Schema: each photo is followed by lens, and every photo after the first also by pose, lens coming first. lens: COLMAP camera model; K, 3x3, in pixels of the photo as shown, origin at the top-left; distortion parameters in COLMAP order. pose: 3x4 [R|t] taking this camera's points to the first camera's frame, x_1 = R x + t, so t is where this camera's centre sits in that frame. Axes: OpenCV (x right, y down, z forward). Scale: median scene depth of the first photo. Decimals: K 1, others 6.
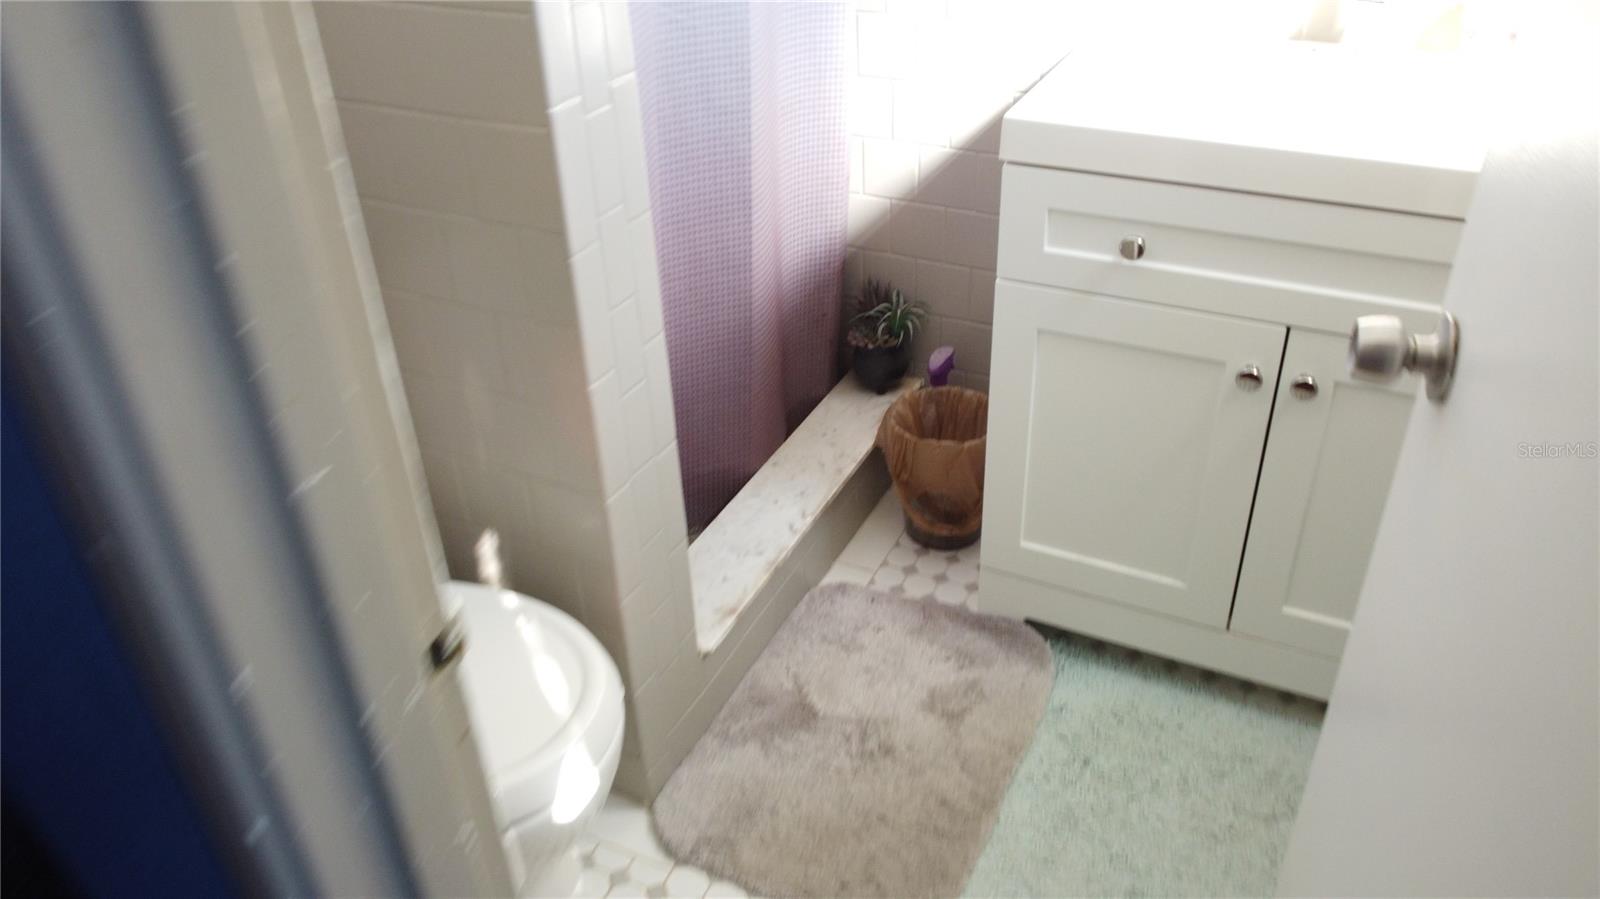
lens RADIAL K [[1205.5, 0, 801.3], [0, 1205.5, 443.5], [0, 0, 1]] dist [0.000207, -0.008699]
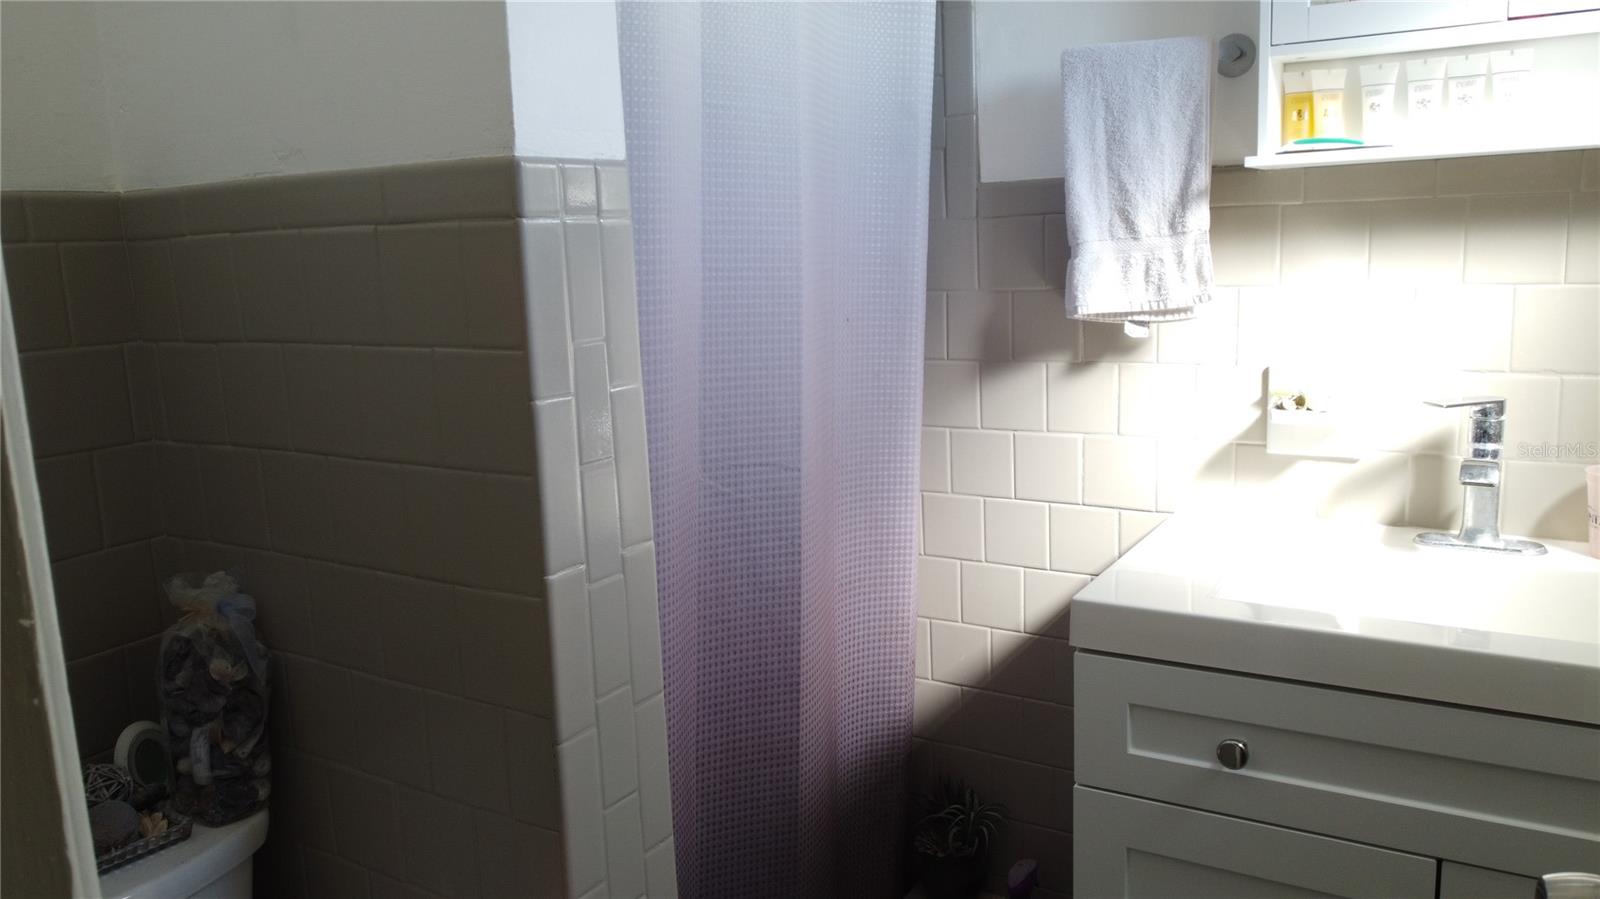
lens RADIAL K [[1205.5, 0, 801.3], [0, 1205.5, 443.5], [0, 0, 1]] dist [0.000207, -0.008699]
pose [[0.995847, 0.011929, -0.090259, 0.040988], [-0.045600, 0.923417, -0.381079, -0.023538], [0.078801, 0.383612, 0.920126, 0.100040]]
